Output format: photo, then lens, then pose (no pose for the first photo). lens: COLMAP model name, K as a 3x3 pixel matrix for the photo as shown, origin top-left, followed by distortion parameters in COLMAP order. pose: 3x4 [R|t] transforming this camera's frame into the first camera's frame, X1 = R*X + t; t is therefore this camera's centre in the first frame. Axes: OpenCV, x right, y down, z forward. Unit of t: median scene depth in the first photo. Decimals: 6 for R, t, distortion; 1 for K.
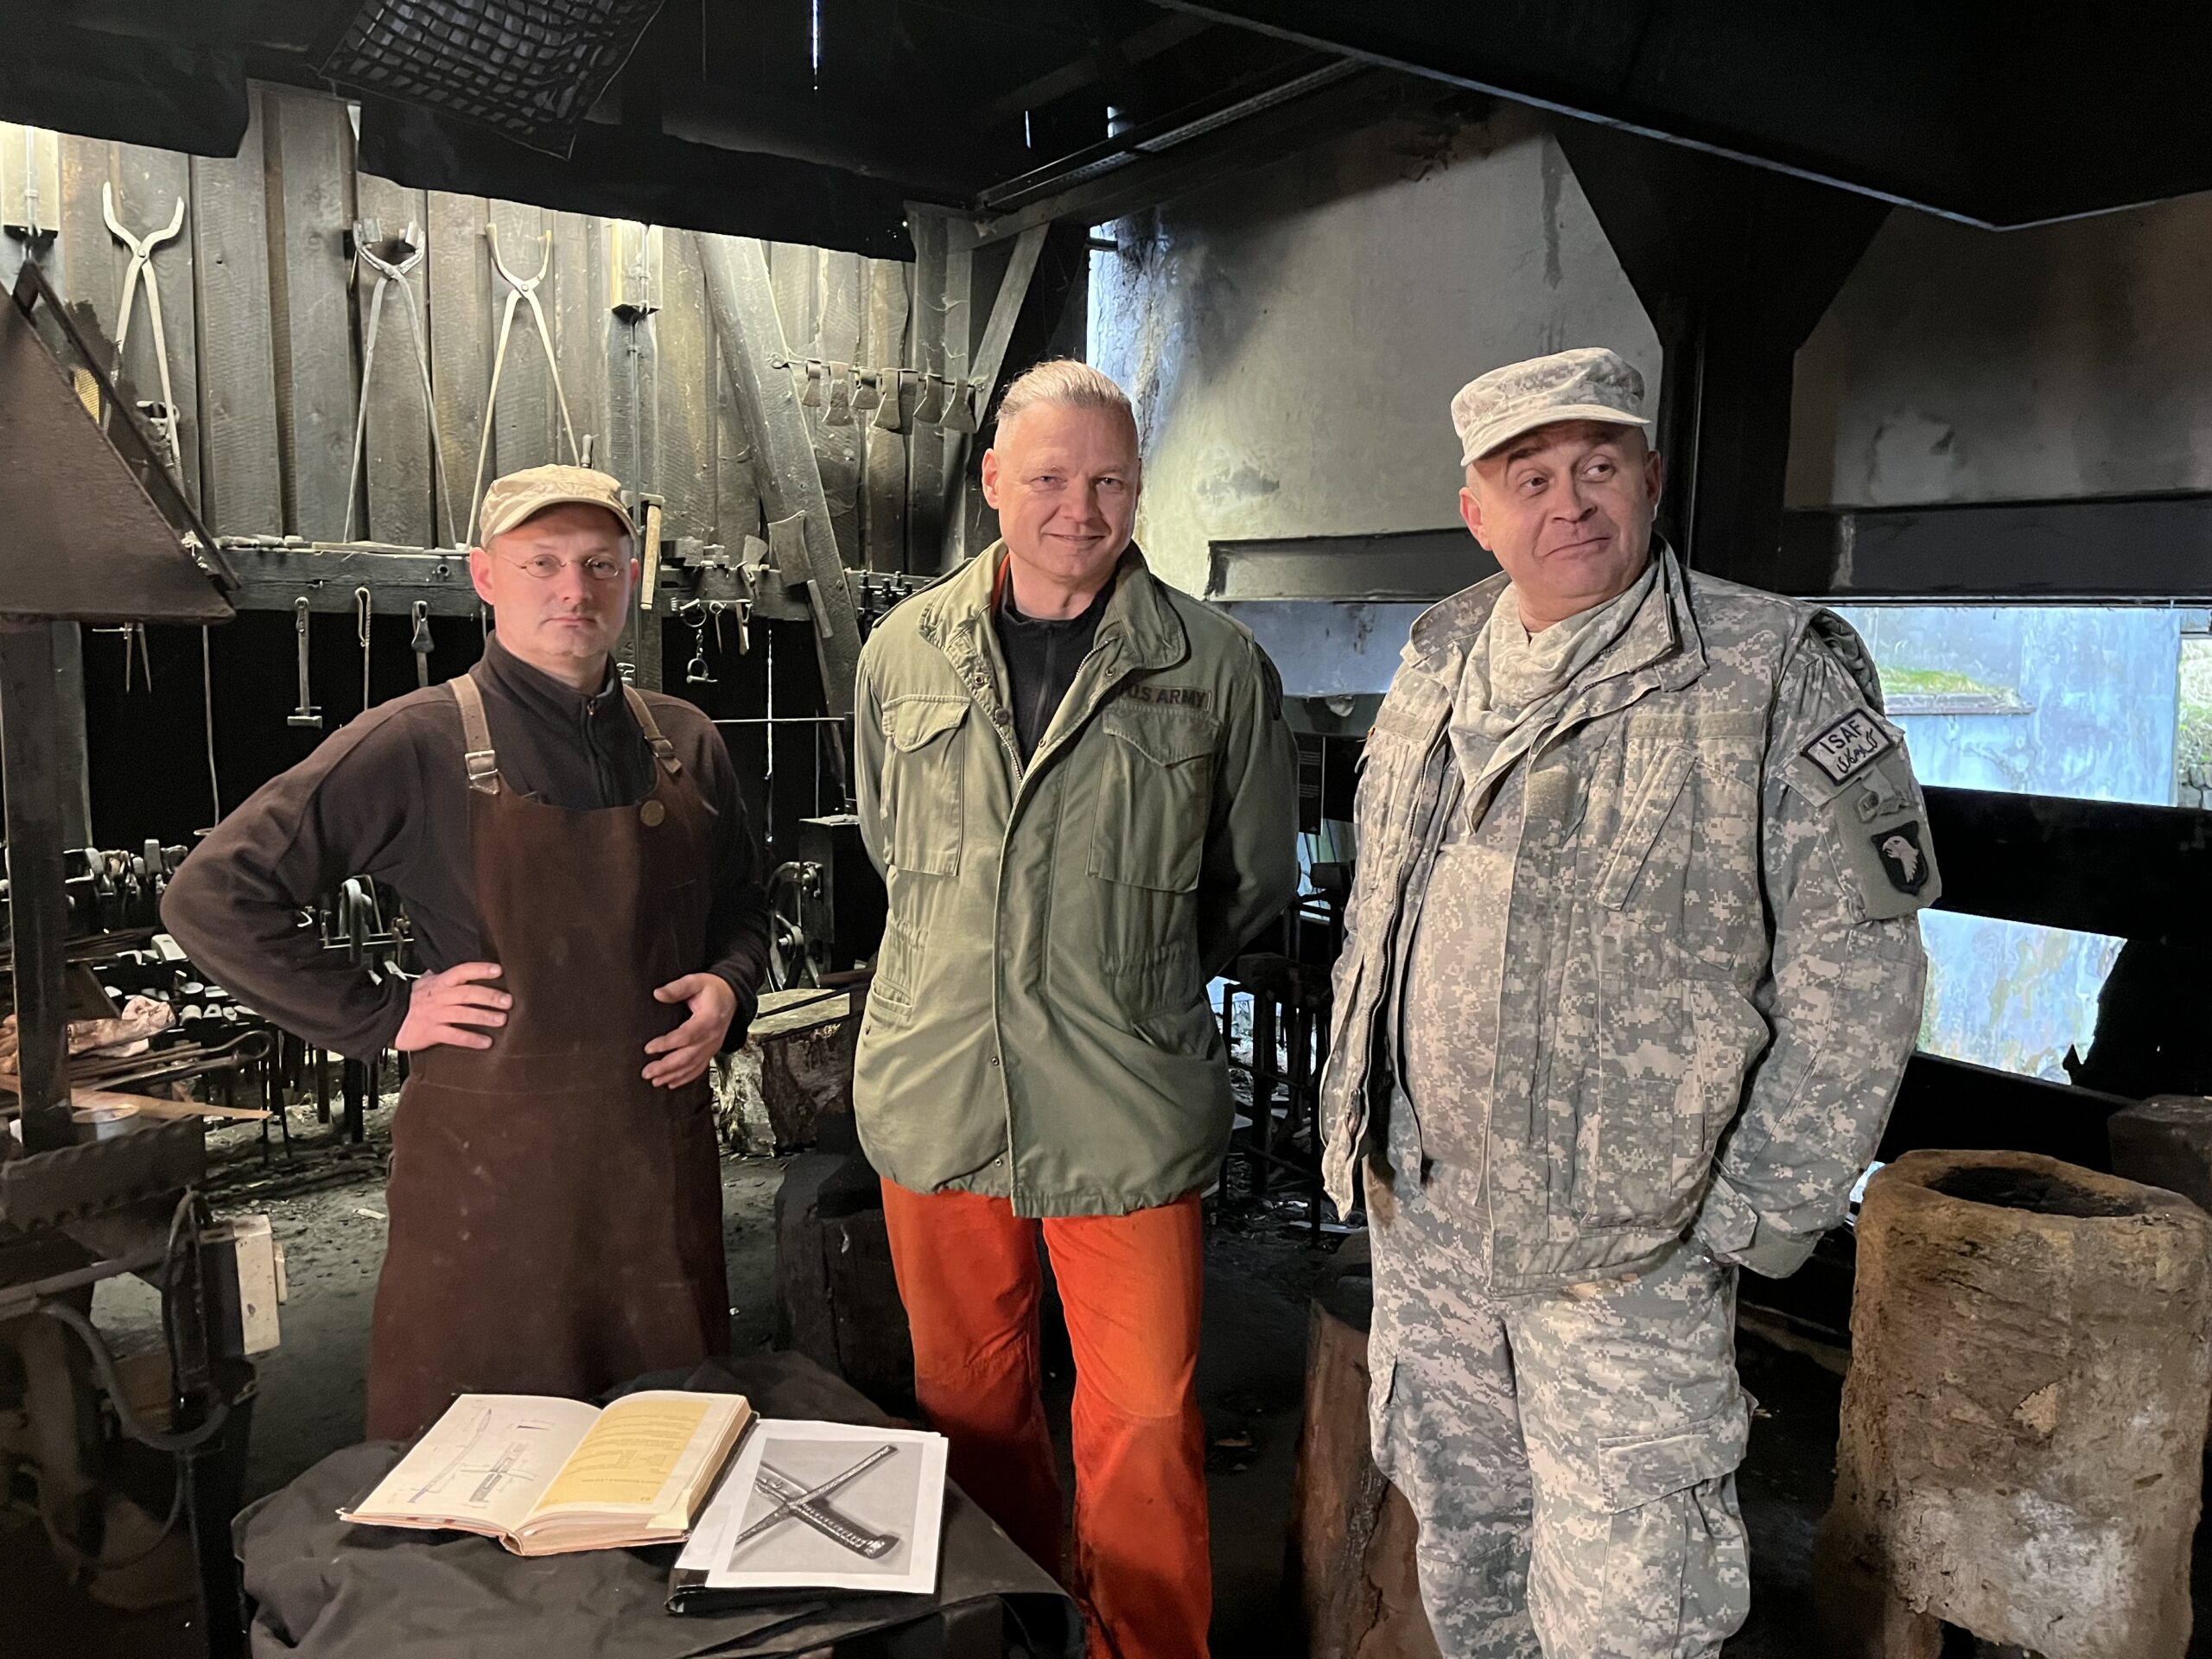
lens RADIAL K [[1677.7, 0, 1101.9], [0, 1677.7, 828.1], [0, 0, 1]] dist [0.055301, -0.058878]
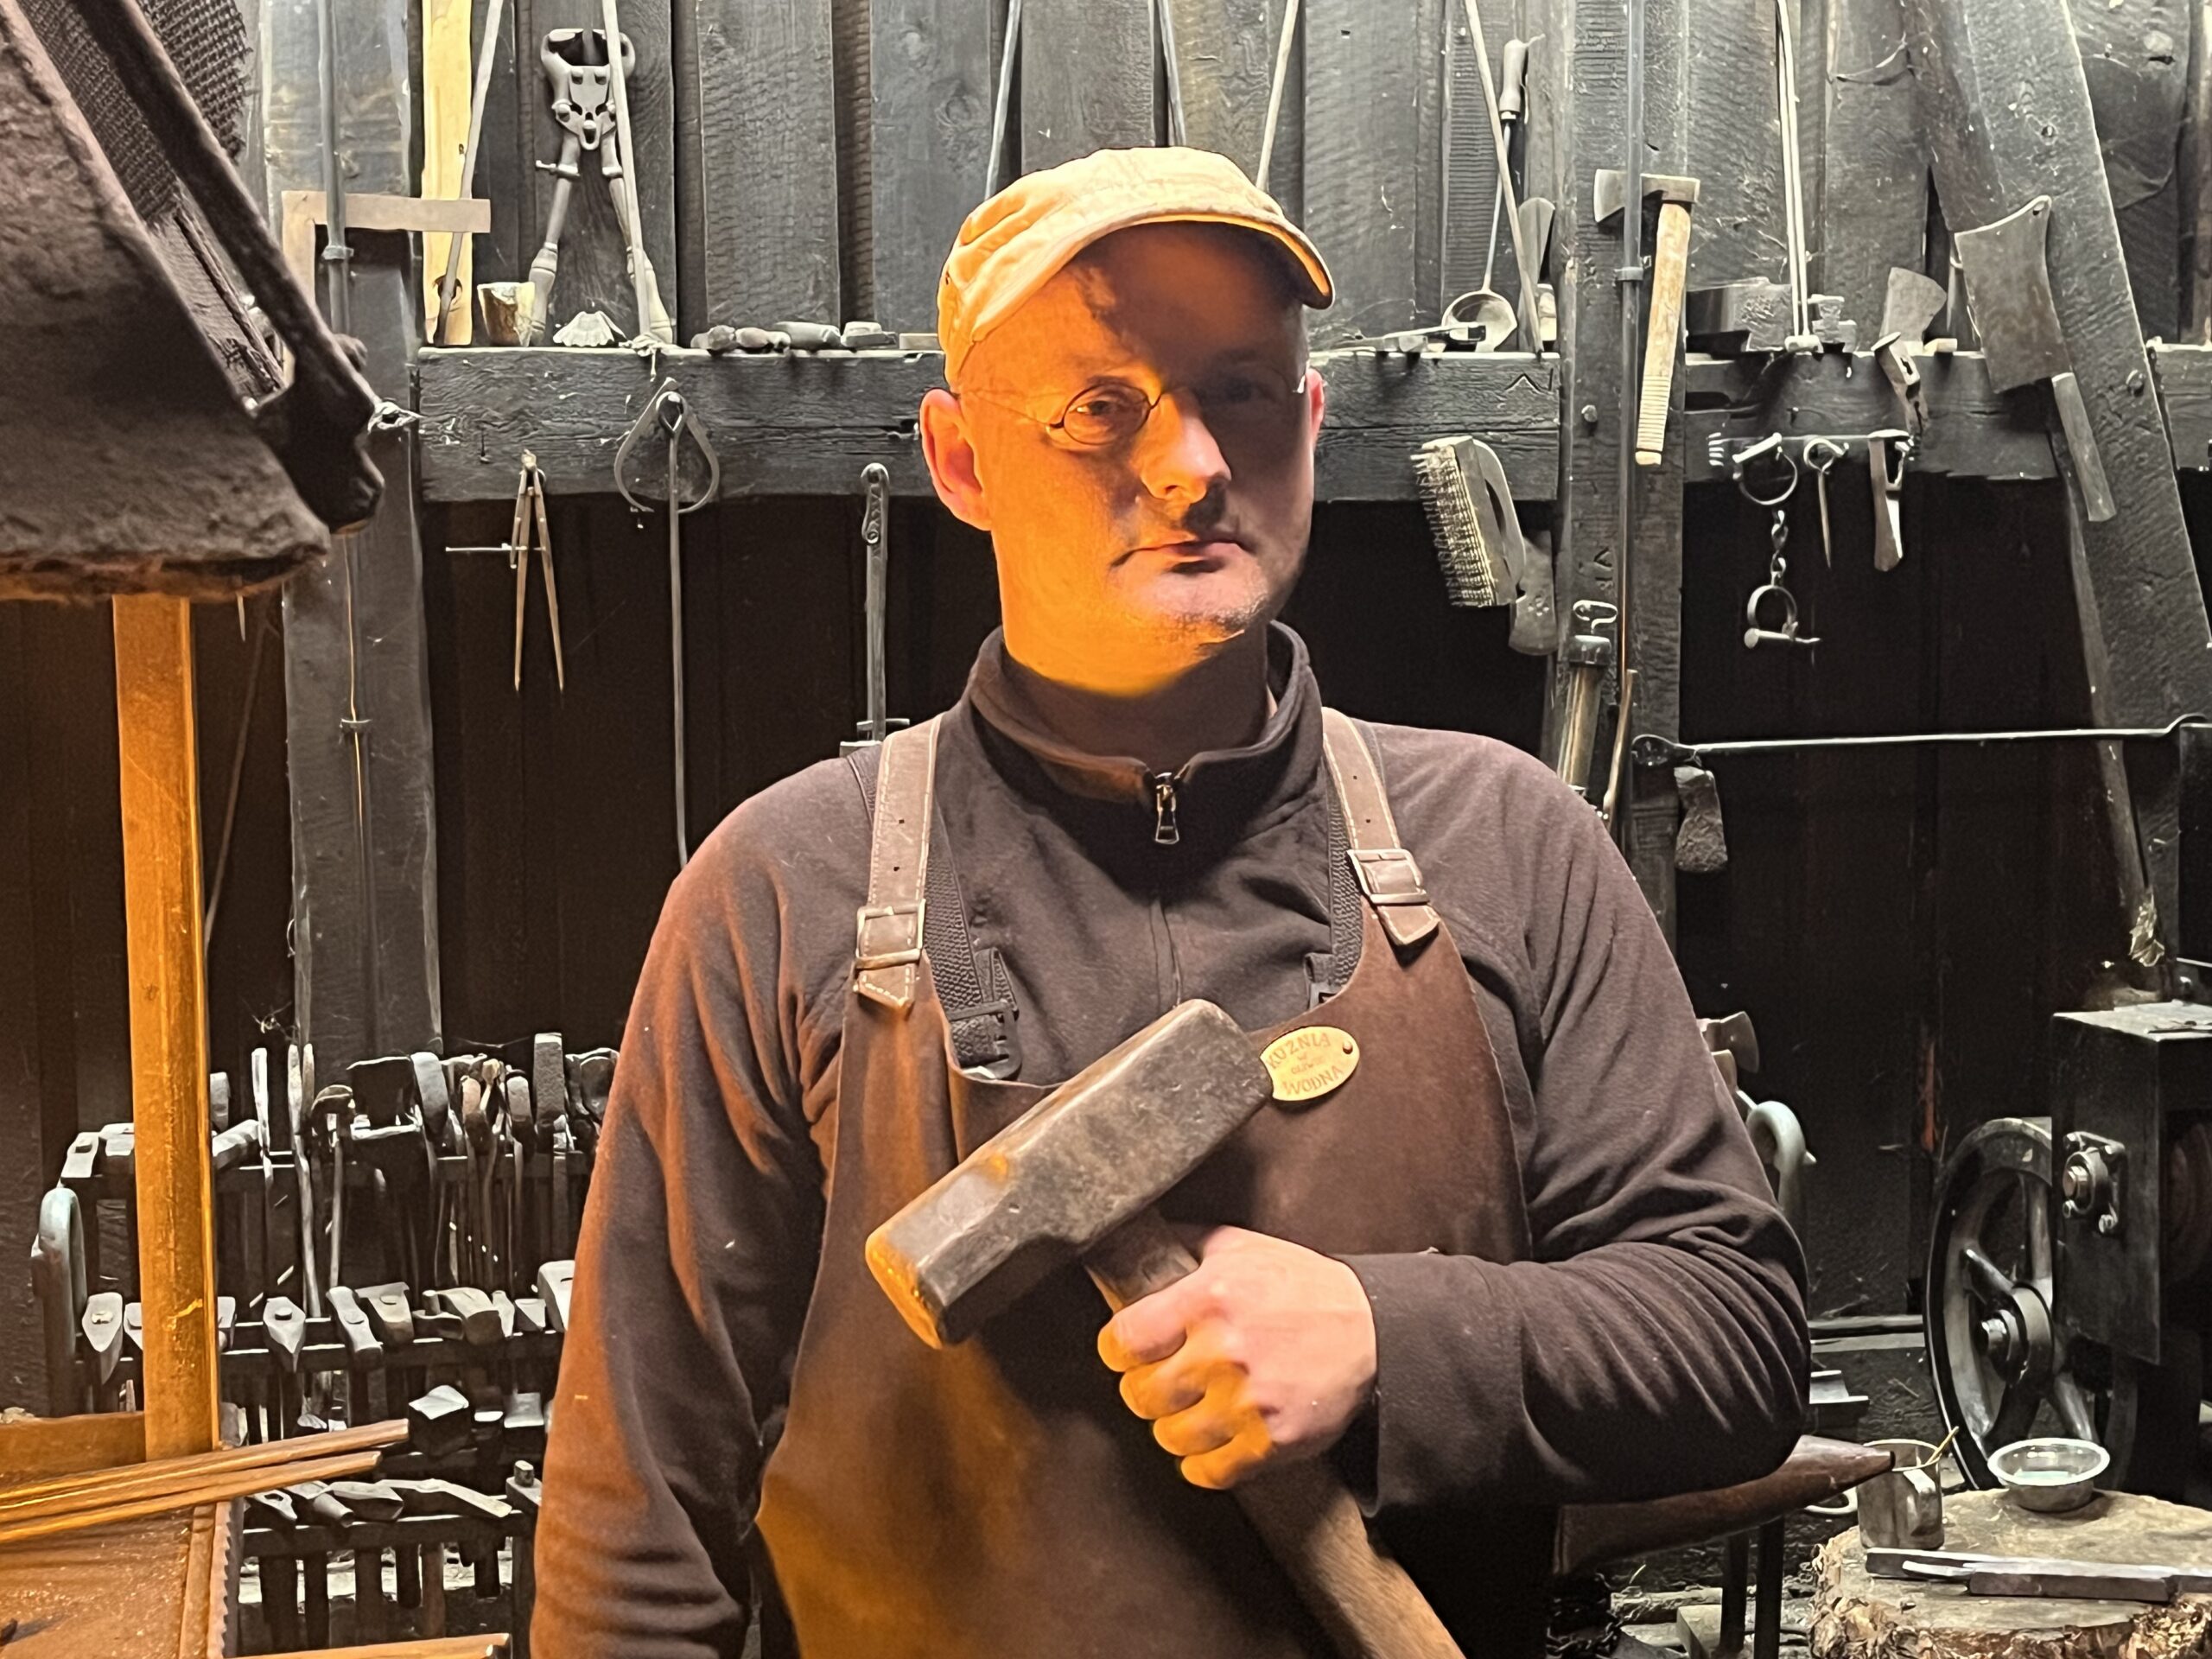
lens RADIAL K [[3263.1, 0, 1110.7], [0, 3263.1, 820.6], [0, 0, 1]] dist [0.065210, 0.000000]
pose [[0.926805, 0.013395, -0.375304, -0.096783], [-0.019136, 0.999750, -0.011573, -0.034233], [0.375055, 0.017908, 0.926830, 0.236327]]
